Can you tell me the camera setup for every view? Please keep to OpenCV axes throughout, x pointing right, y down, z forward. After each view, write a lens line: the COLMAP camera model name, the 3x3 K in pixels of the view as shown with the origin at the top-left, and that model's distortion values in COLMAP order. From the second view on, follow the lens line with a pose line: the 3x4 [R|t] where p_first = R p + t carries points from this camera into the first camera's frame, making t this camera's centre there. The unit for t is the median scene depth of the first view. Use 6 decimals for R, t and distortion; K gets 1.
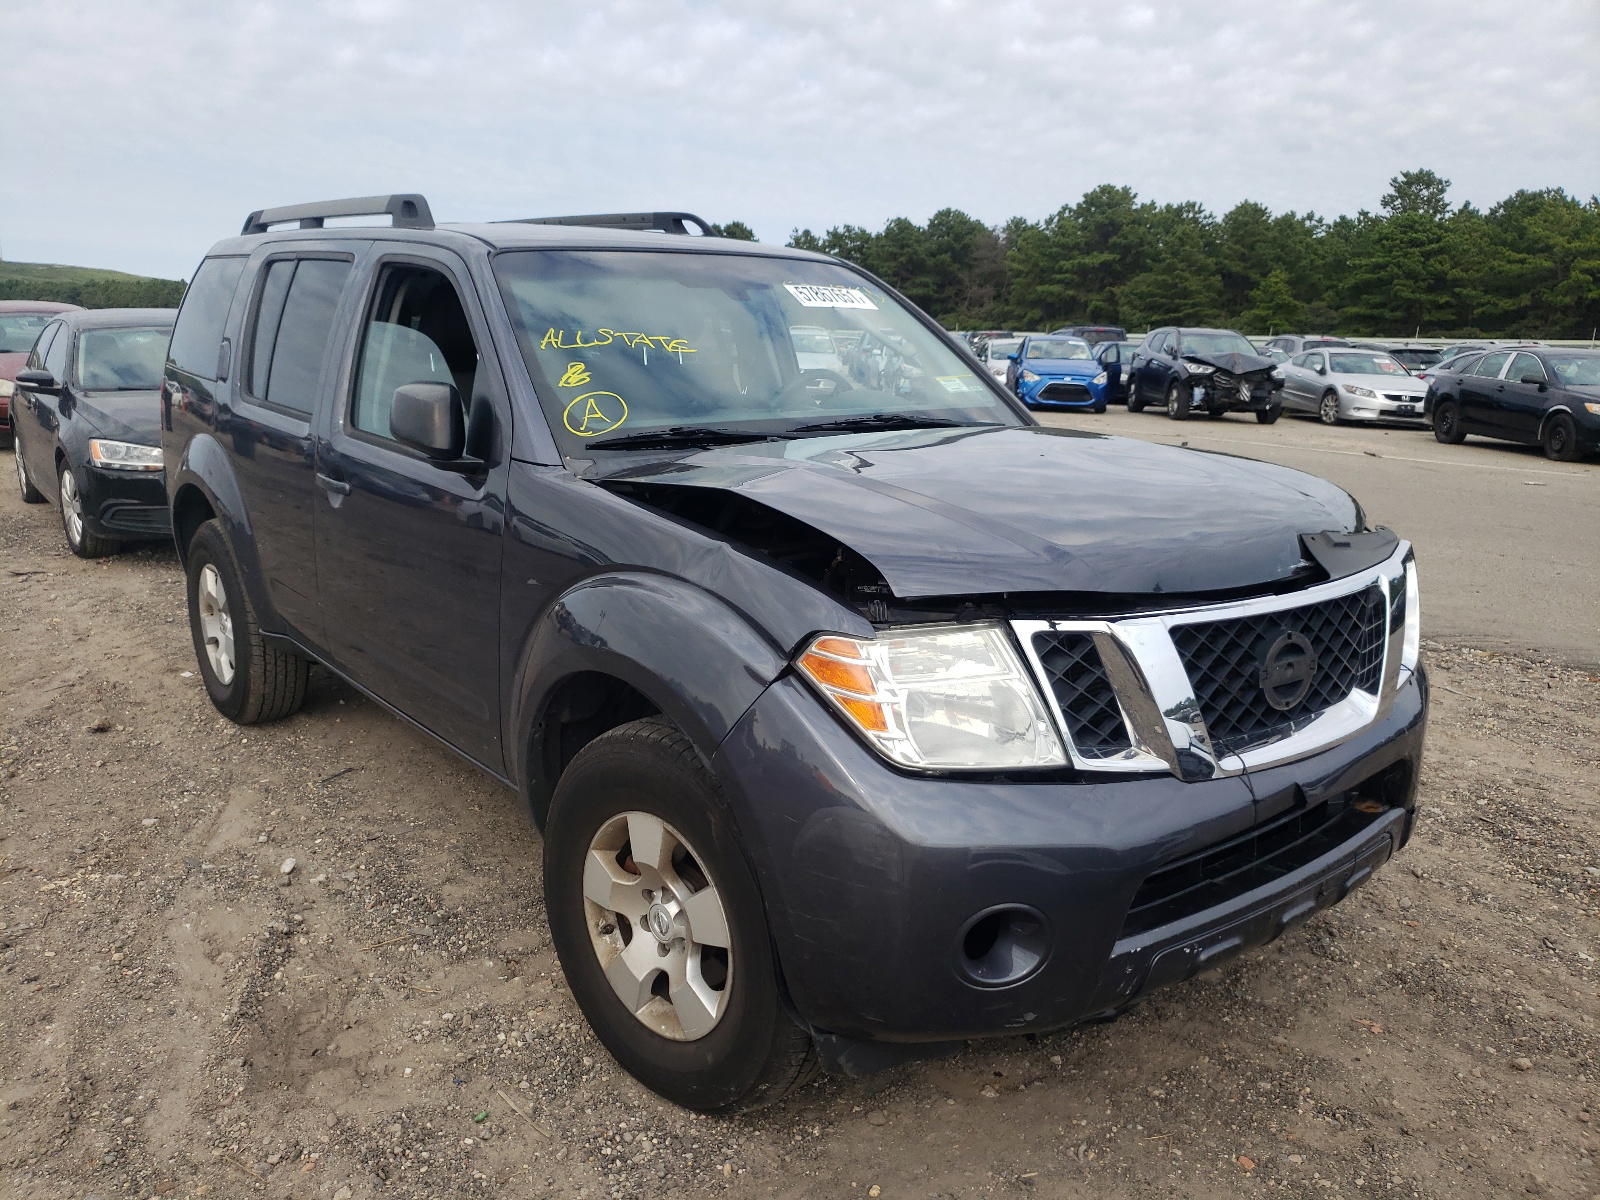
lens RADIAL K [[1207.5, 0, 800.0], [0, 1207.5, 600.0], [0, 0, 1]] dist [0.008677, 0.001017]
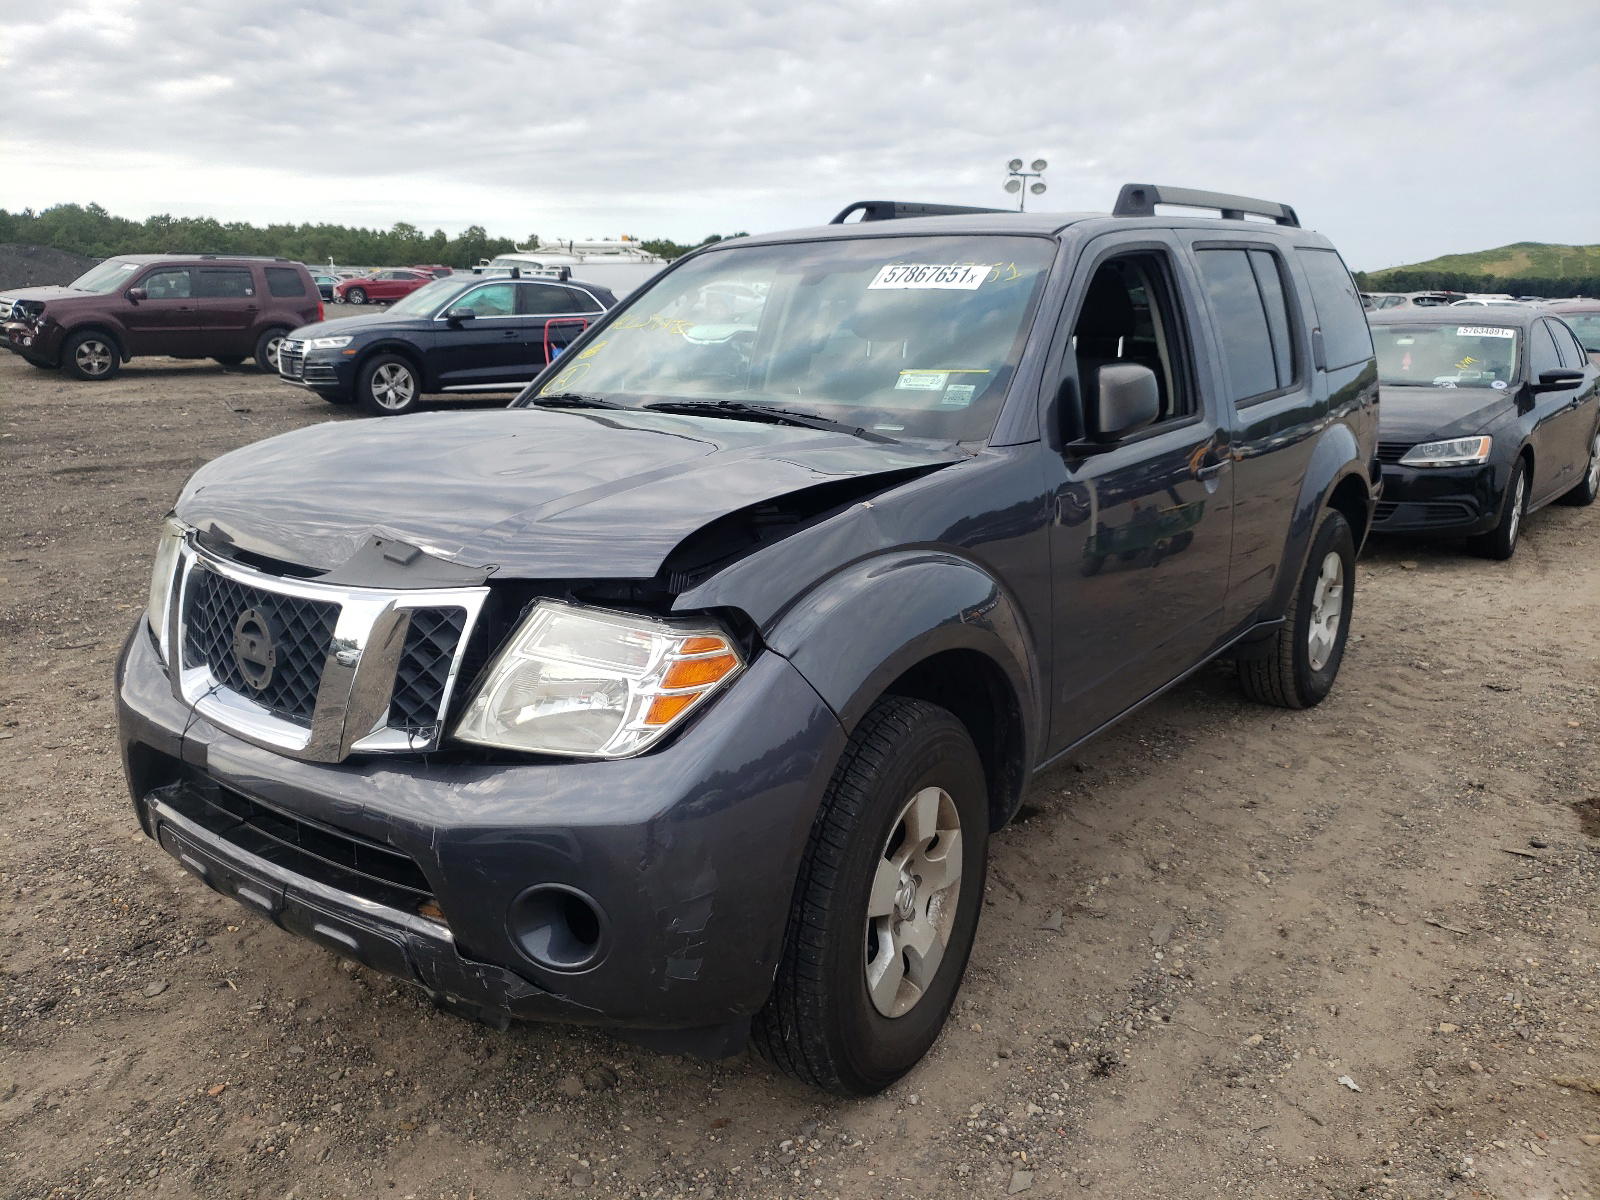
lens RADIAL K [[1207.5, 0, 800.0], [0, 1207.5, 600.0], [0, 0, 1]] dist [0.008677, 0.001017]
pose [[0.264718, 0.209276, -0.941344, 1.565112], [-0.206766, 0.965782, 0.156563, -0.247603], [0.941898, 0.153193, 0.298931, 1.209186]]
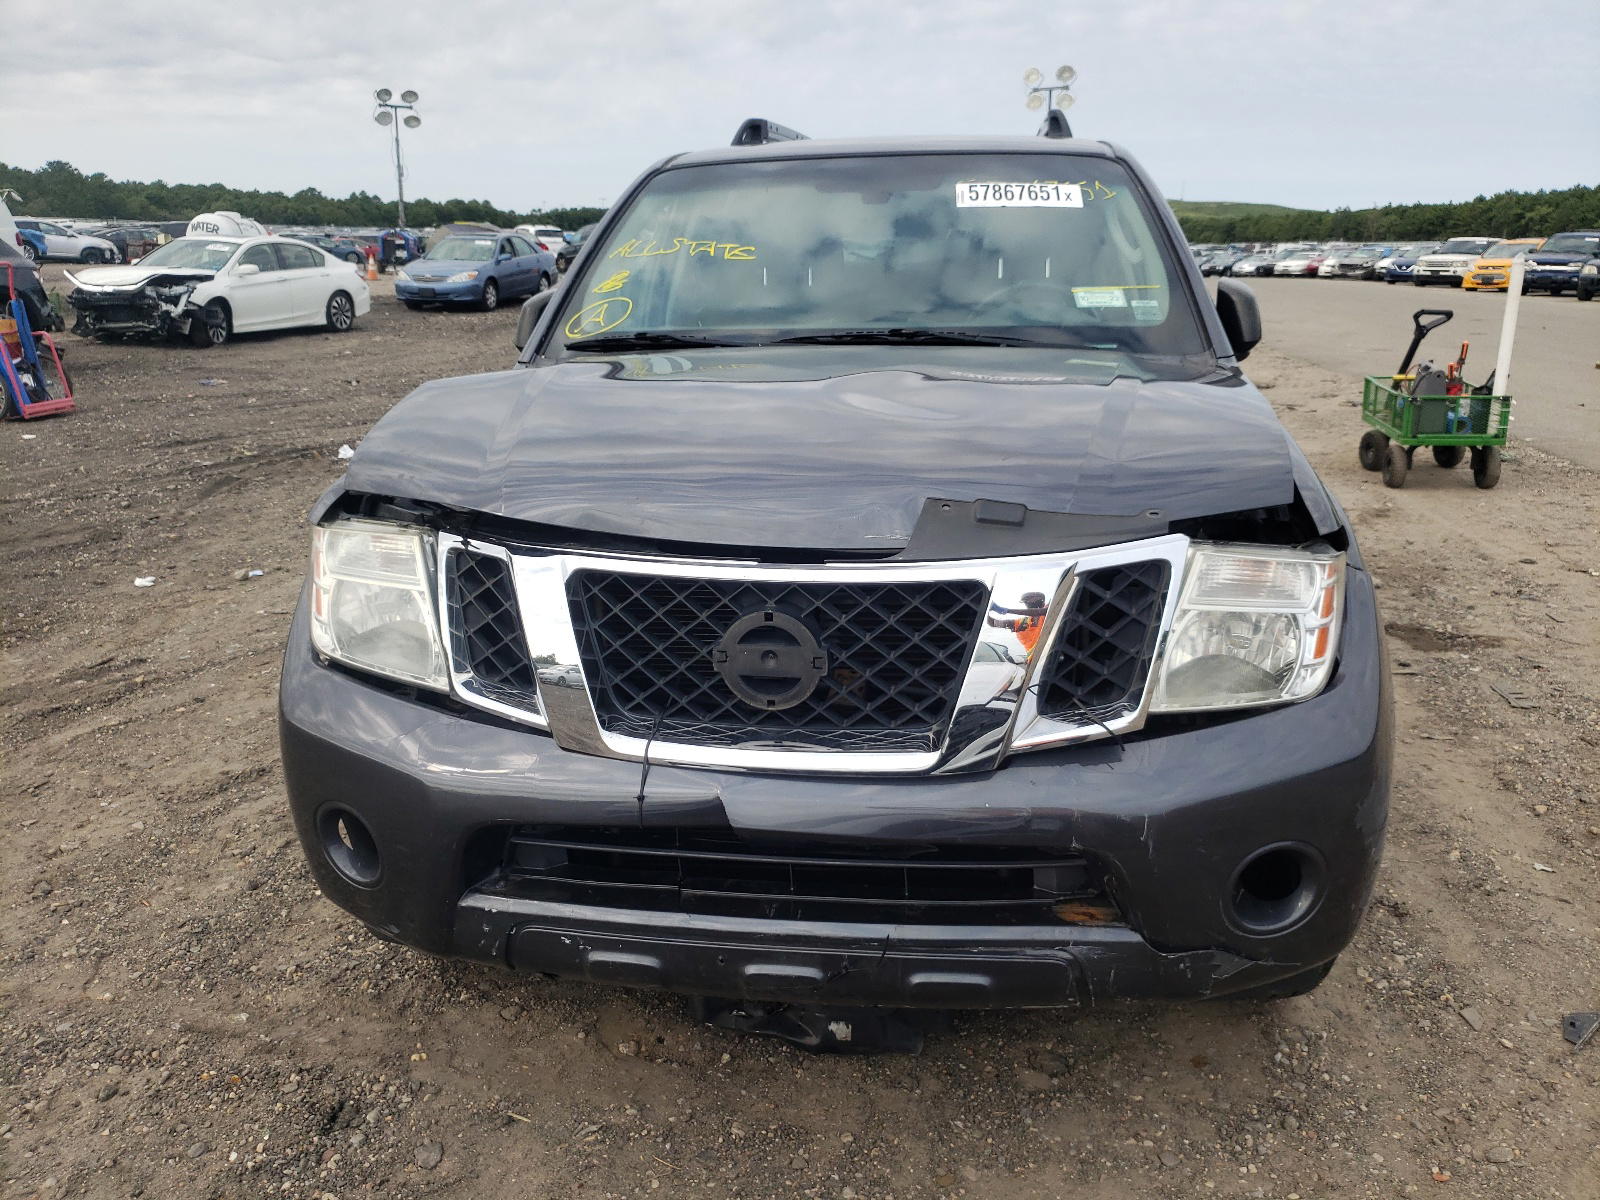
lens RADIAL K [[1207.5, 0, 800.0], [0, 1207.5, 600.0], [0, 0, 1]] dist [0.008677, 0.001017]
pose [[0.704213, 0.177456, -0.687455, 1.016549], [-0.137904, 0.984008, 0.112742, -0.074964], [0.696468, 0.015409, 0.717423, 0.499831]]
